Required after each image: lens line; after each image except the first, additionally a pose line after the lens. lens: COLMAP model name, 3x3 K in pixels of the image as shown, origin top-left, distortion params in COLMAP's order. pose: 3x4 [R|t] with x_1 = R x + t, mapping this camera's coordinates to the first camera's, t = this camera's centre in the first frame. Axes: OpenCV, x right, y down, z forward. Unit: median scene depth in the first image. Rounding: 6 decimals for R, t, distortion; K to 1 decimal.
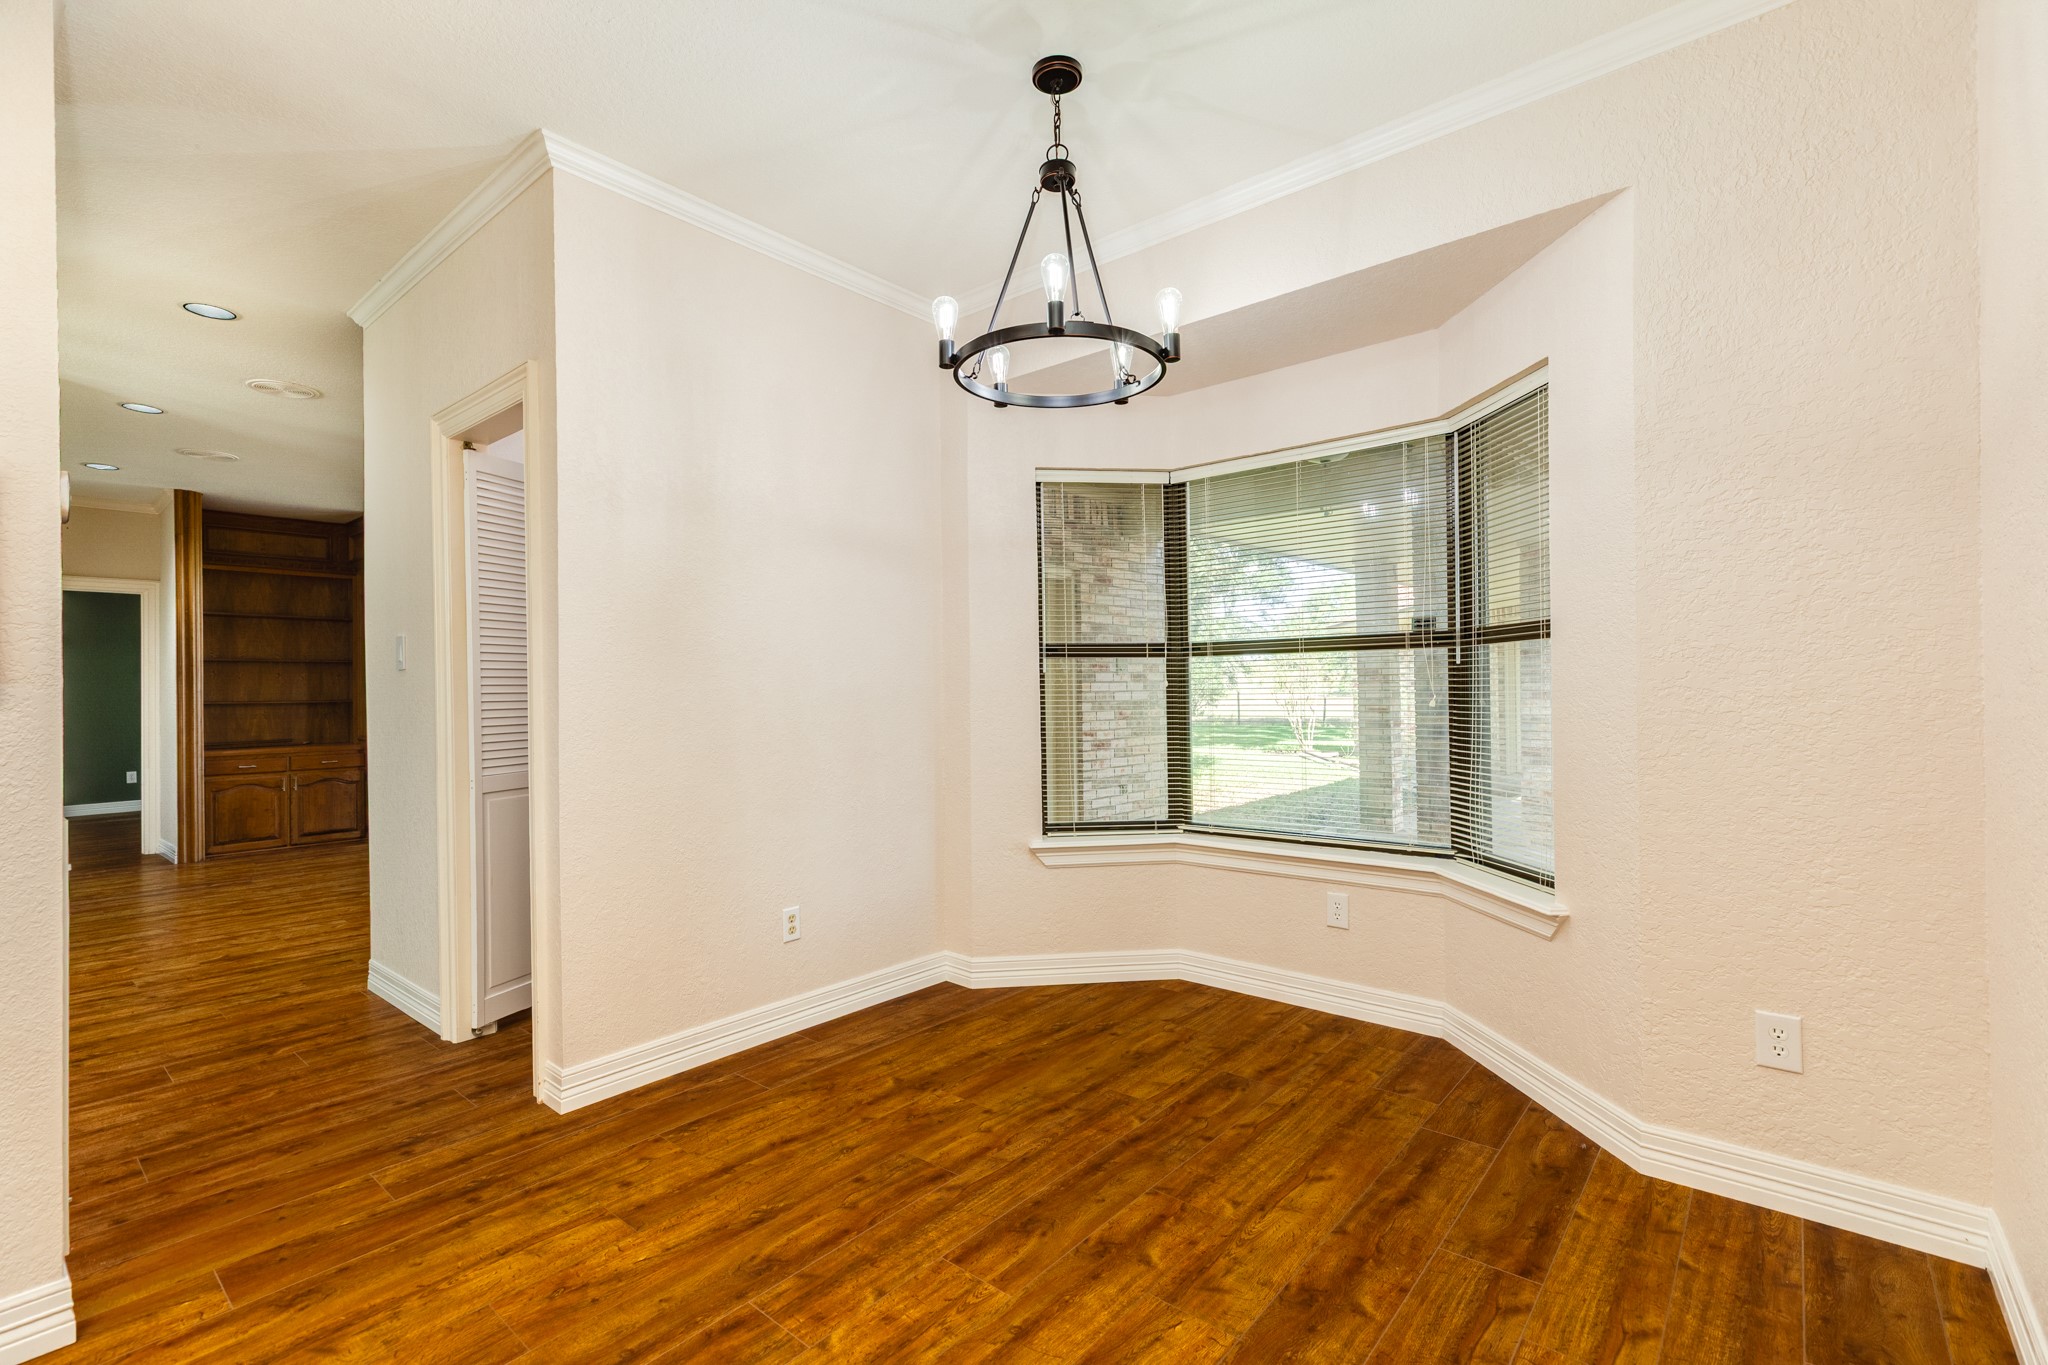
lens RADIAL K [[910.5, 0, 1020.9], [0, 910.5, 685.1], [0, 0, 1]] dist [0.005964, 0.000724]
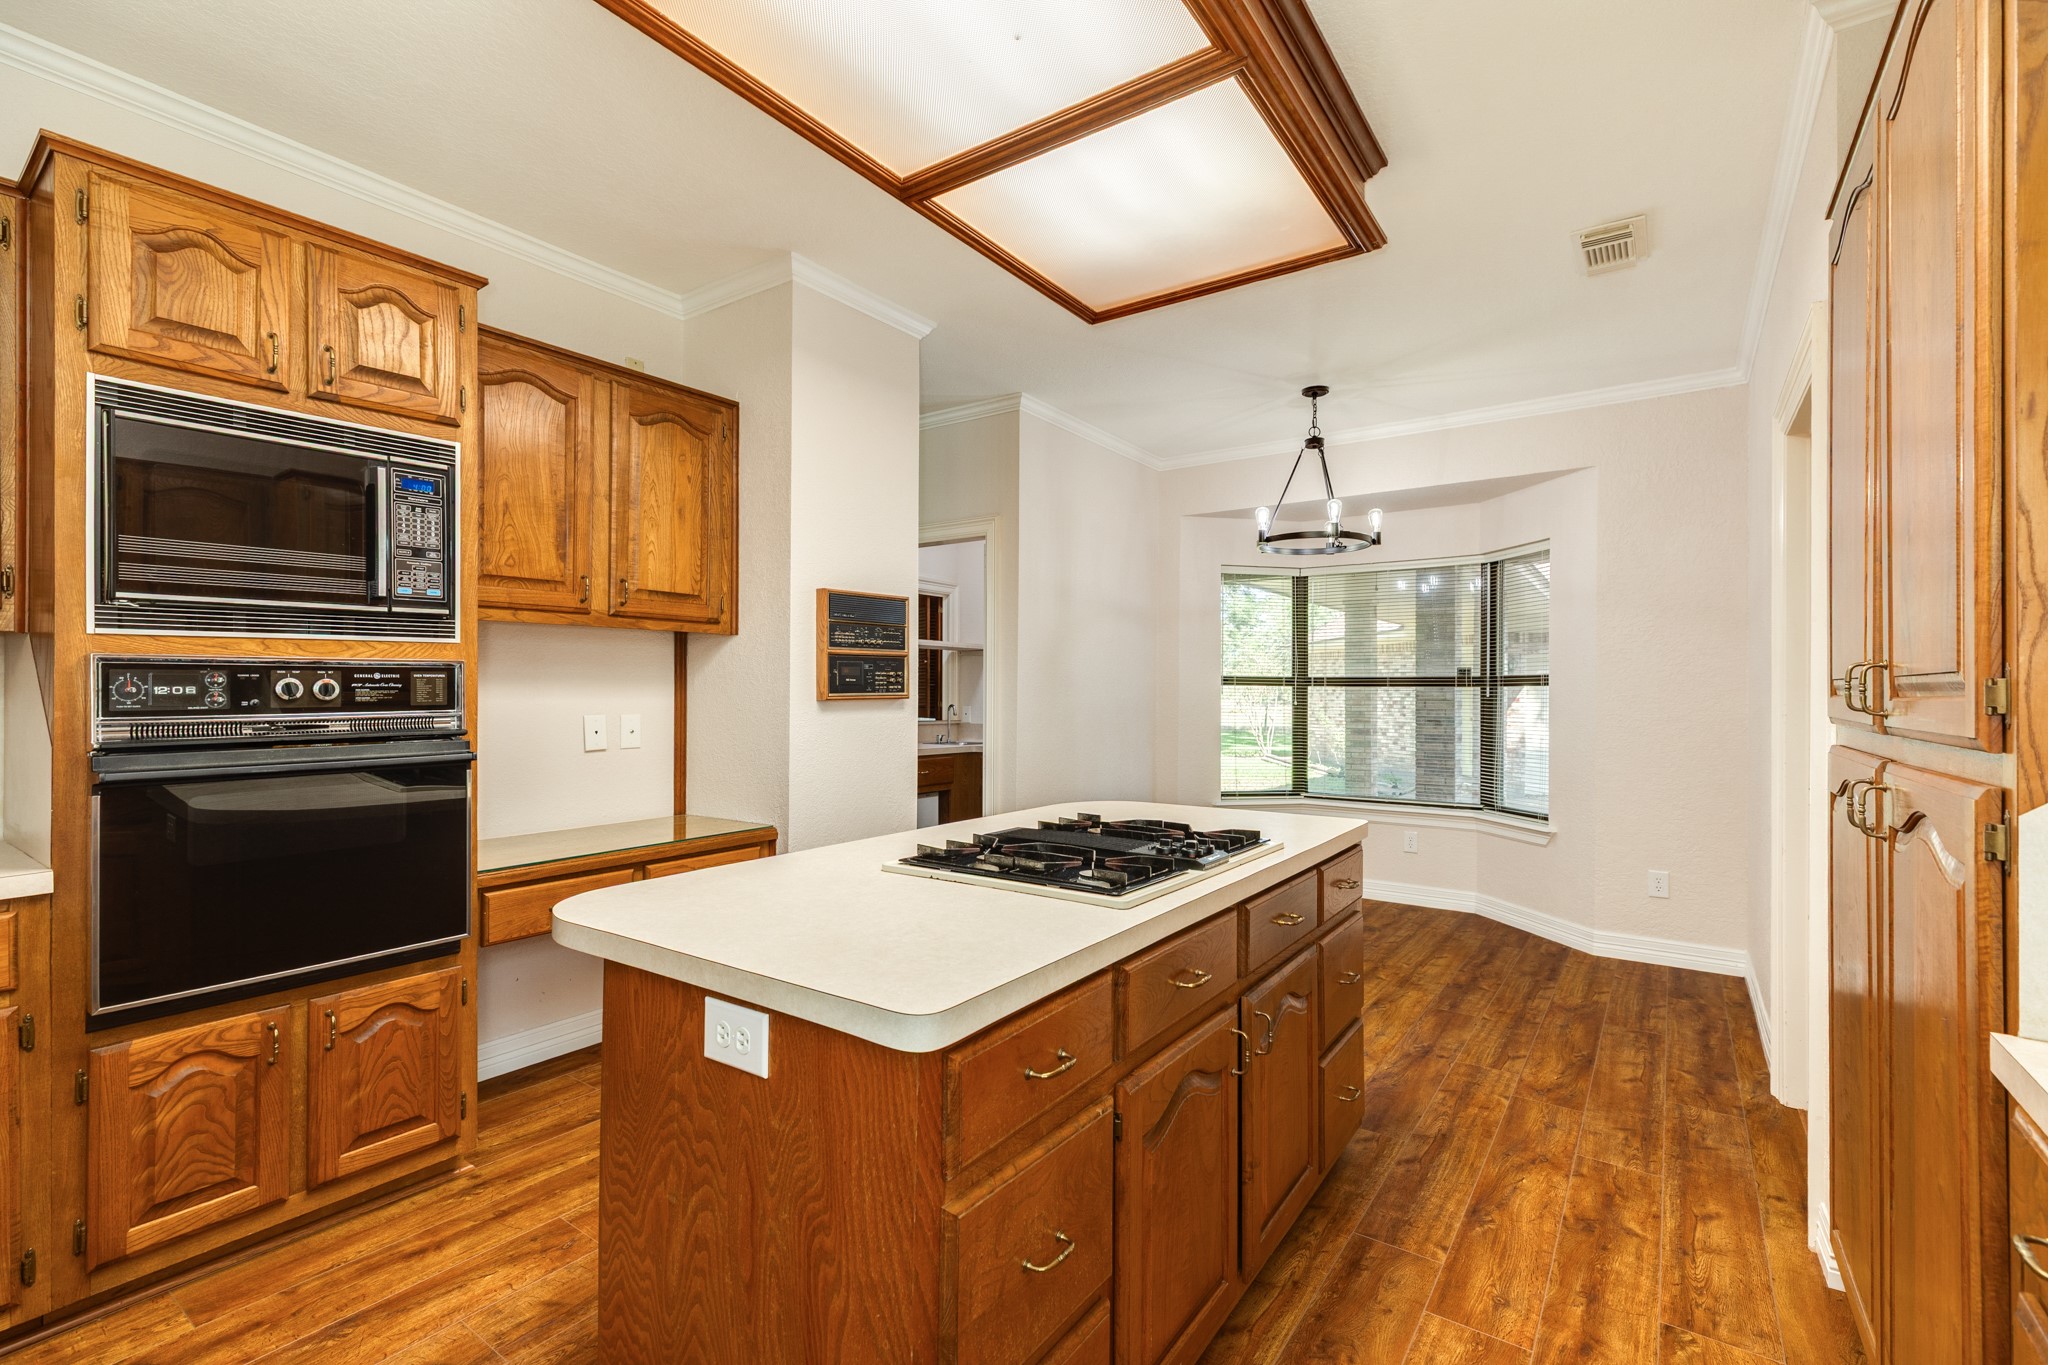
lens RADIAL K [[912.6, 0, 1024.0], [0, 912.6, 682.5], [0, 0, 1]] dist [0.013202, 0.000093]
pose [[0.996036, 0.022747, 0.085993, -0.753400], [-0.022269, 0.999731, -0.006522, -0.027013], [-0.086119, 0.004581, 0.996274, -0.903888]]
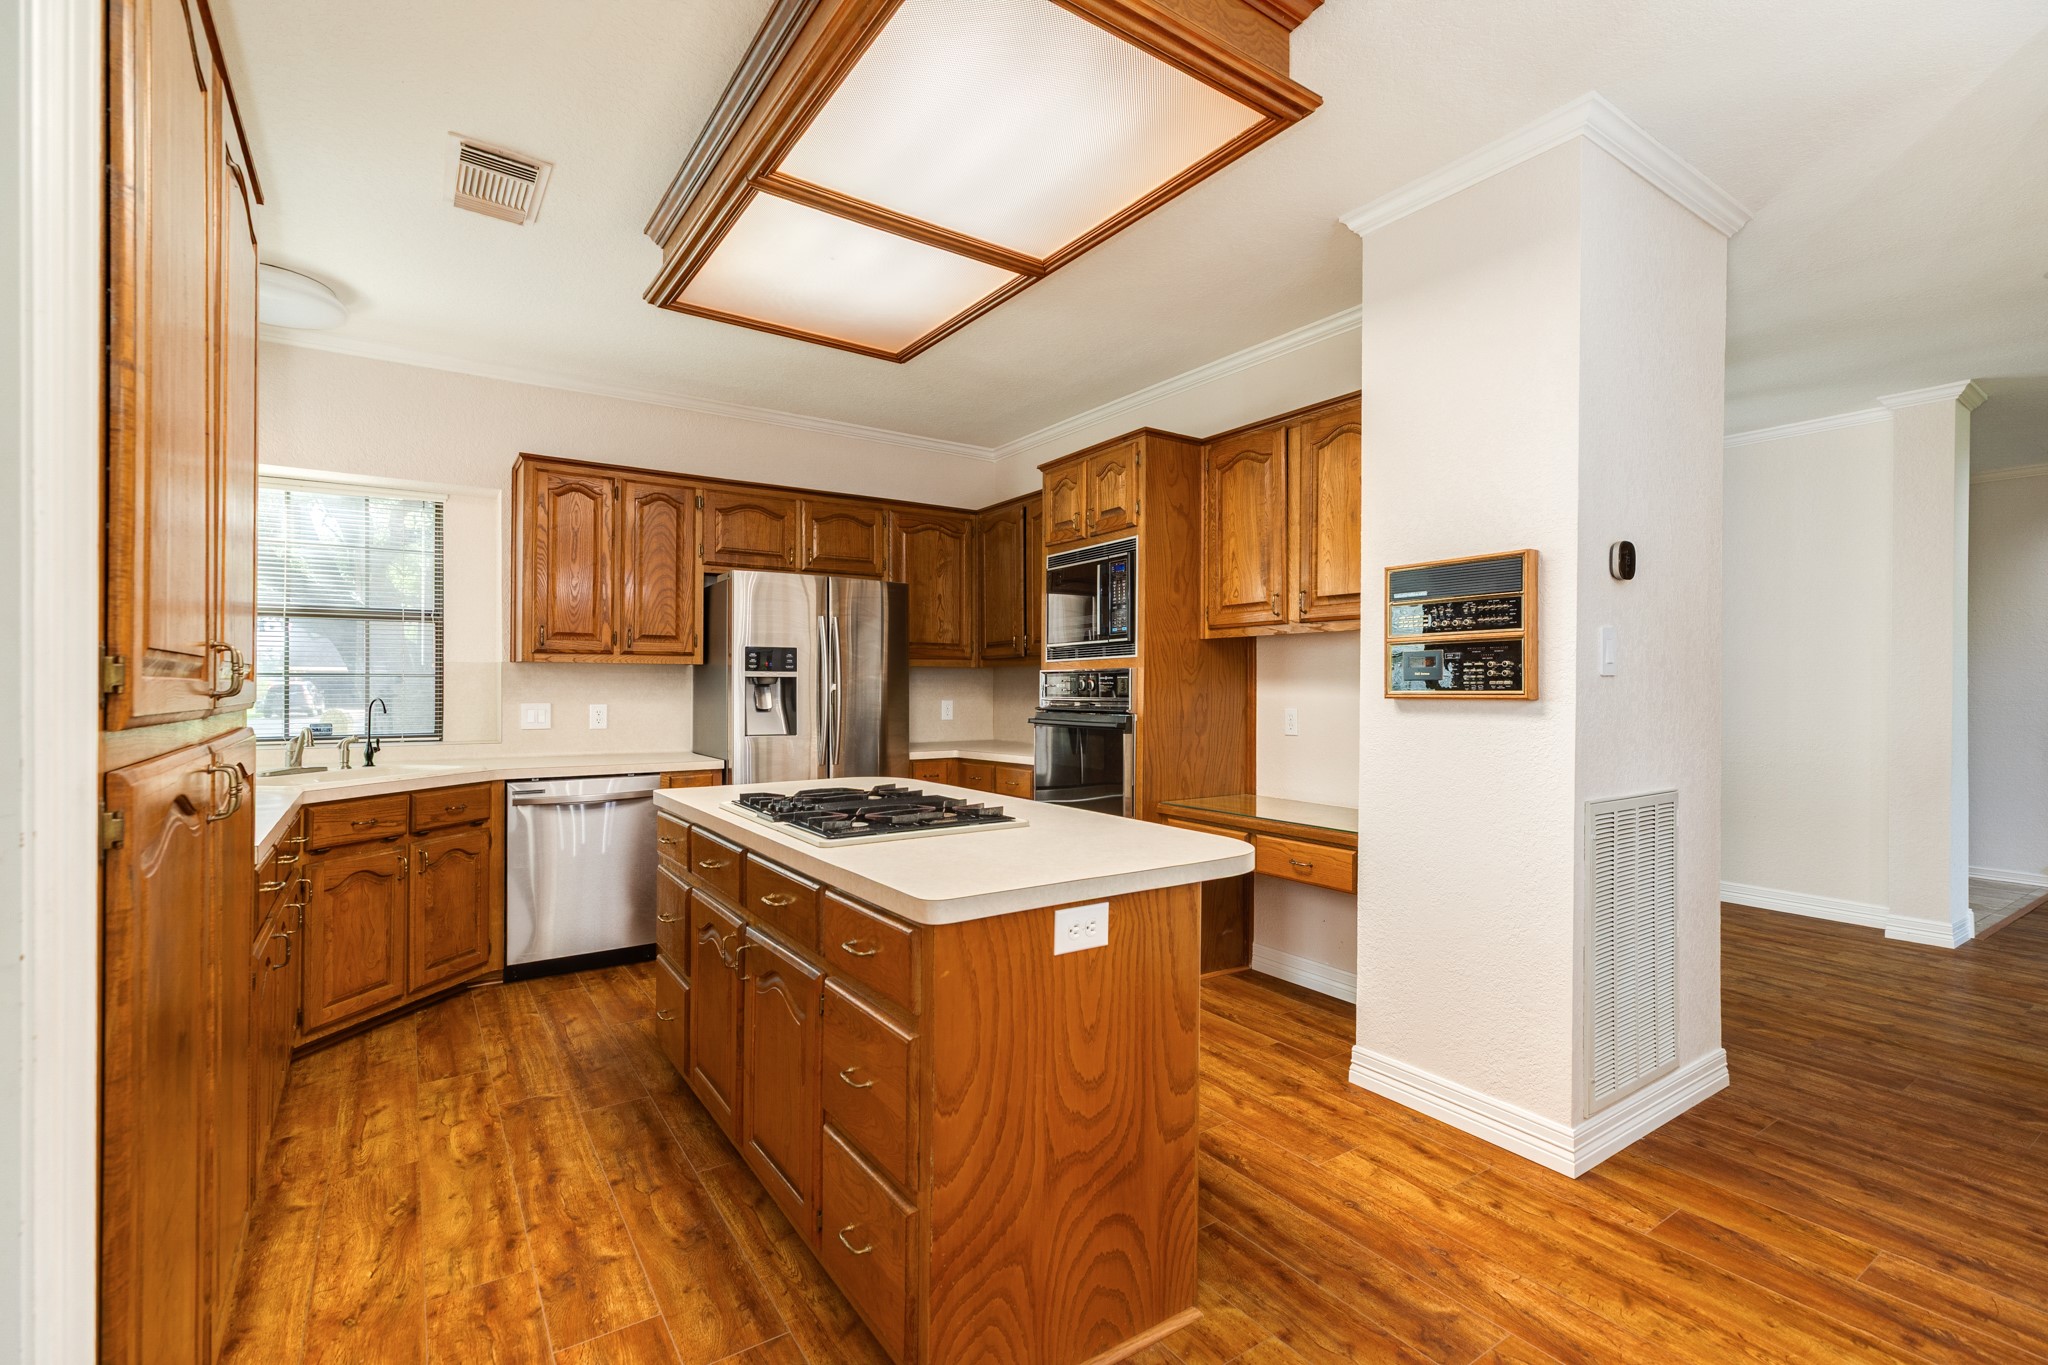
lens RADIAL K [[910.5, 0, 1020.9], [0, 910.5, 685.1], [0, 0, 1]] dist [0.005964, 0.000724]
pose [[-0.264776, 0.015443, -0.964186, 0.399526], [-0.000769, 0.999868, 0.016226, -0.039530], [0.964310, 0.005037, -0.264729, 0.440319]]
